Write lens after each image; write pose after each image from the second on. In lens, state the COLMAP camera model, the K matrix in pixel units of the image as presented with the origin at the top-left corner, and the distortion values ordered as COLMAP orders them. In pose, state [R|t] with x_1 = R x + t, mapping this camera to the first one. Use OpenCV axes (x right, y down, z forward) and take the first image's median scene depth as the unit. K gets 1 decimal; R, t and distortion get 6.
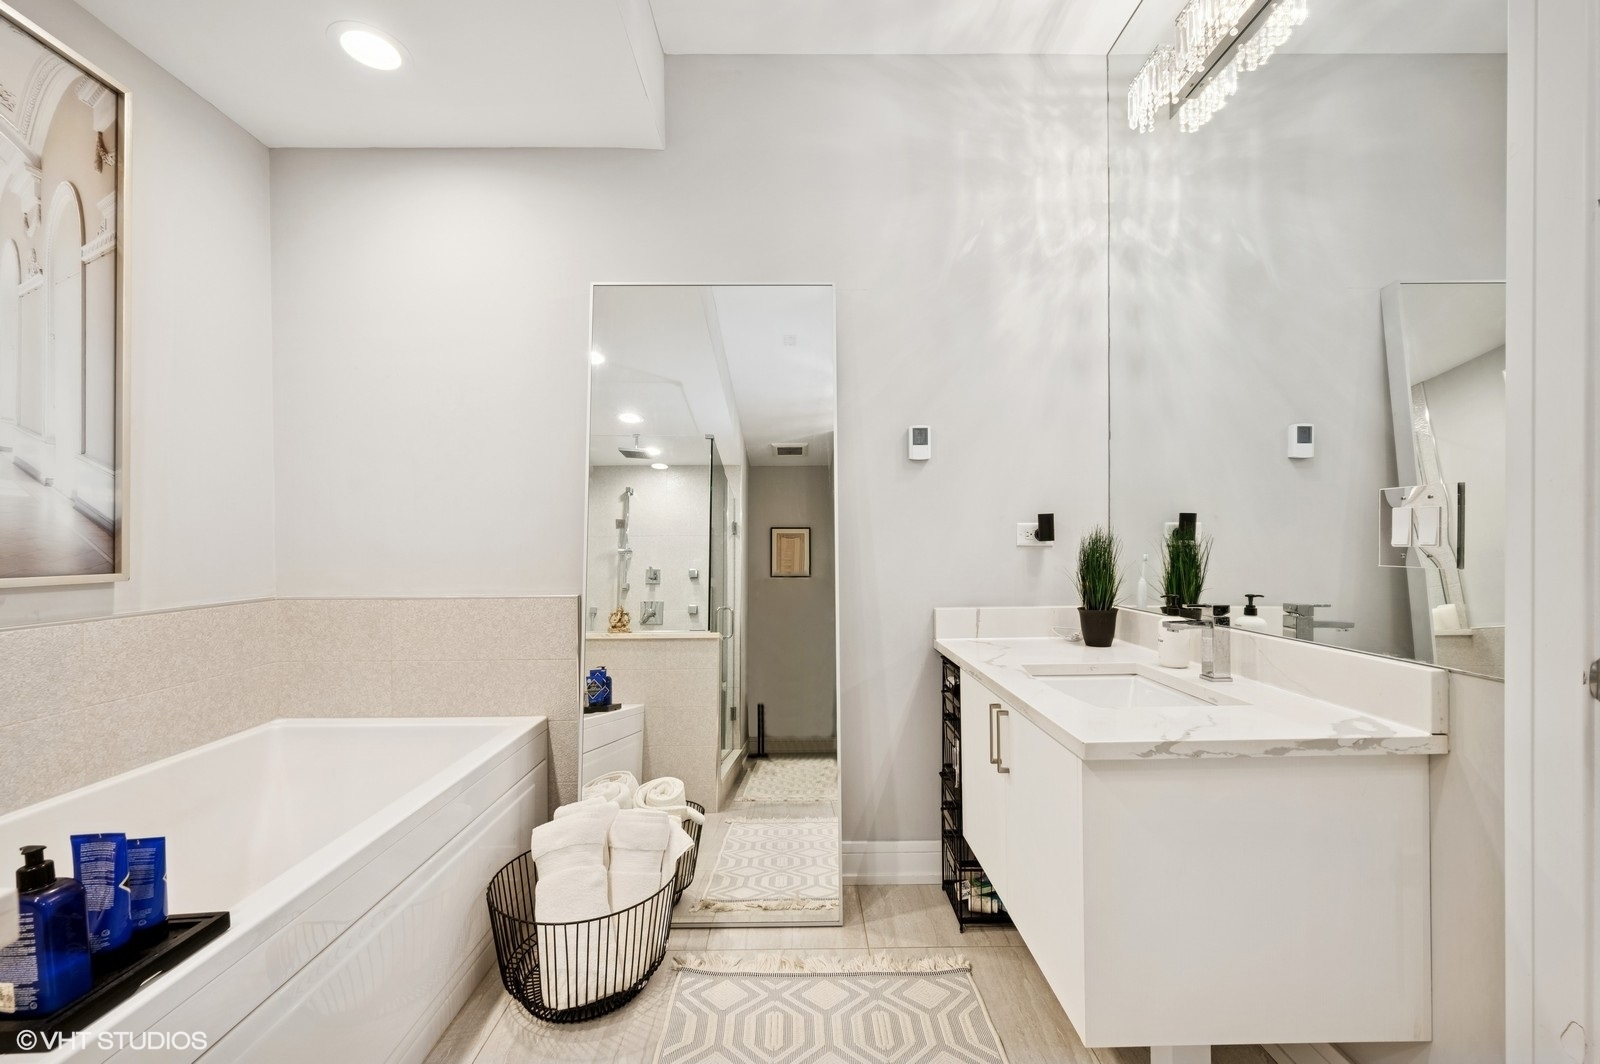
lens RADIAL K [[638.6, 0, 801.4], [0, 638.6, 546.7], [0, 0, 1]] dist [0.001714, 0.000072]
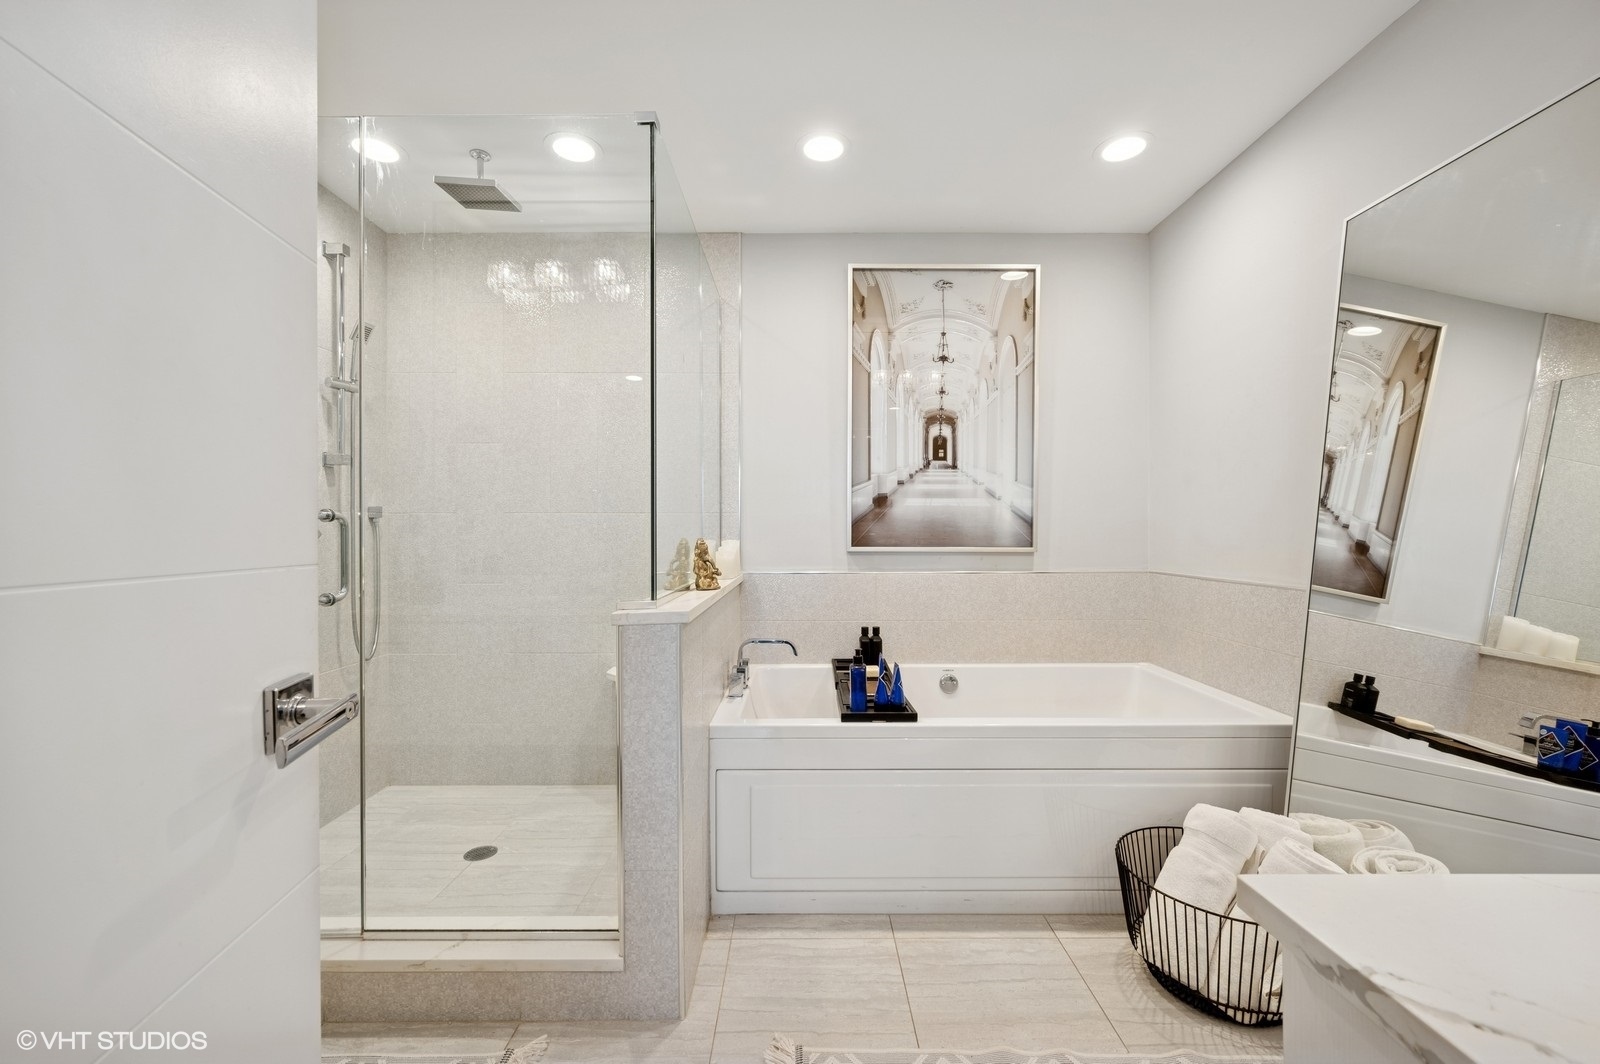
lens RADIAL K [[638.6, 0, 798.1], [0, 638.6, 531.6], [0, 0, 1]] dist [0.001714, 0.000072]
pose [[-0.015182, 0.007490, -0.999857, 0.549251], [-0.005831, 0.999954, 0.007580, -0.008308], [0.999868, 0.005946, -0.015138, 0.316792]]
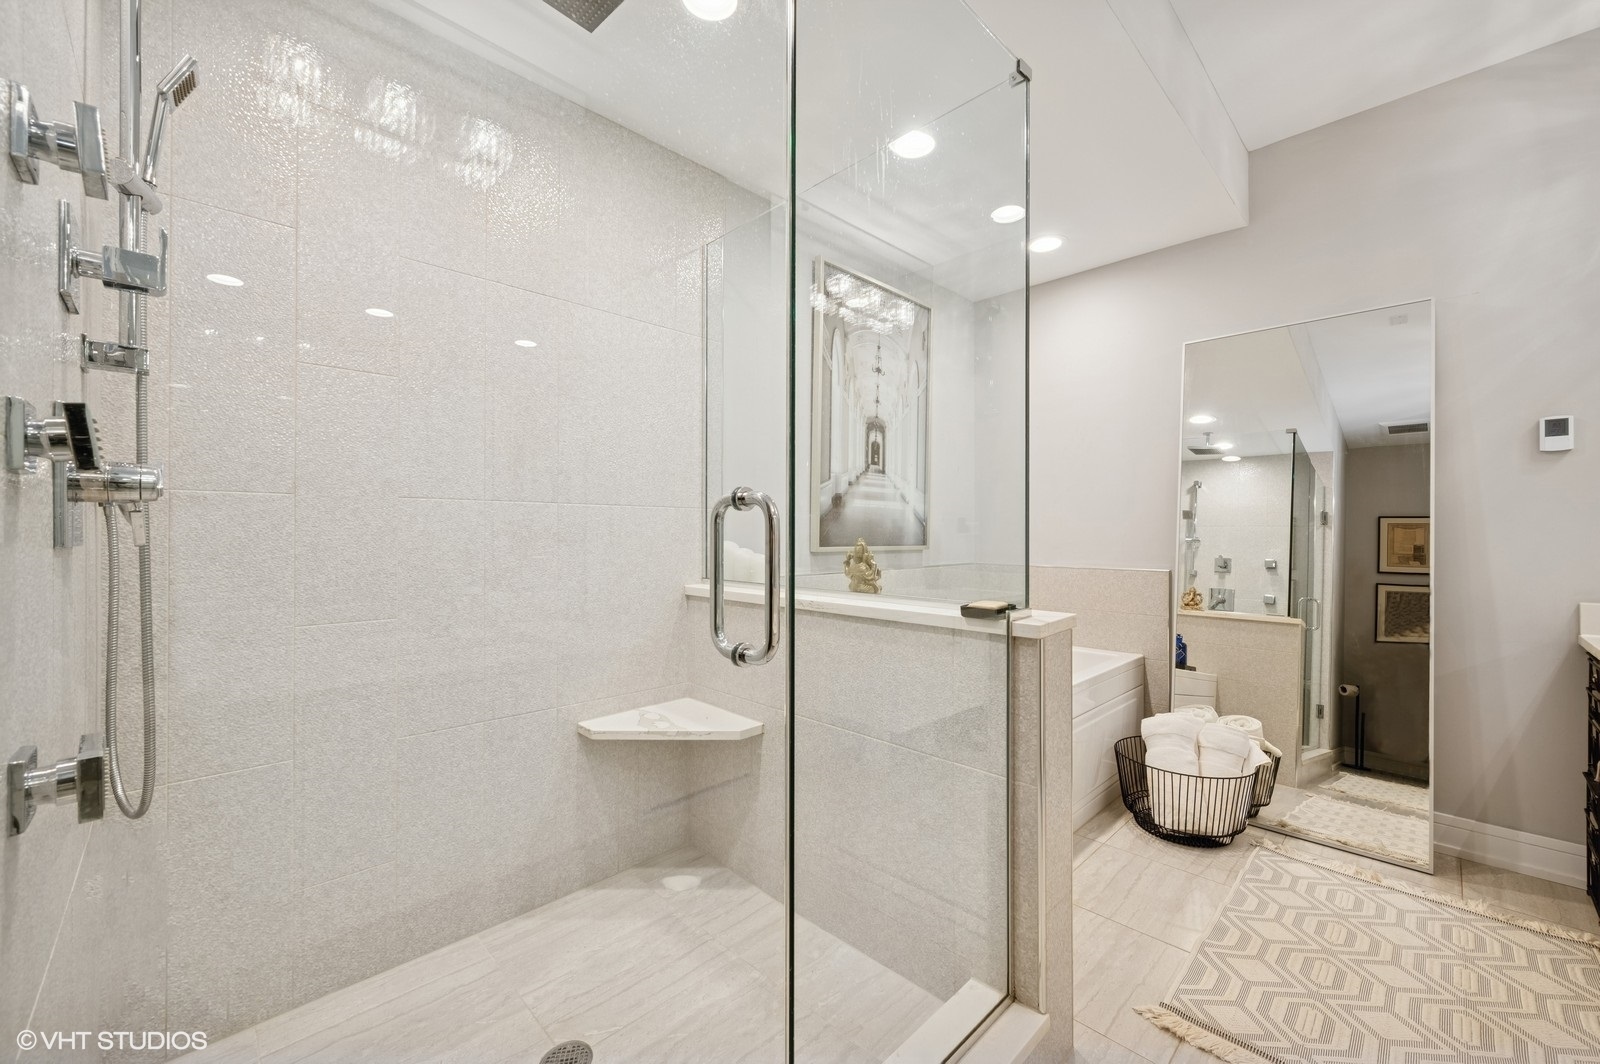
lens RADIAL K [[638.6, 0, 799.1], [0, 638.6, 530.2], [0, 0, 1]] dist [0.001714, 0.000072]
pose [[0.696282, 0.006491, -0.717739, 0.088634], [-0.012472, 0.999918, -0.003056, 0.004235], [0.717660, 0.011079, 0.696305, -0.570092]]
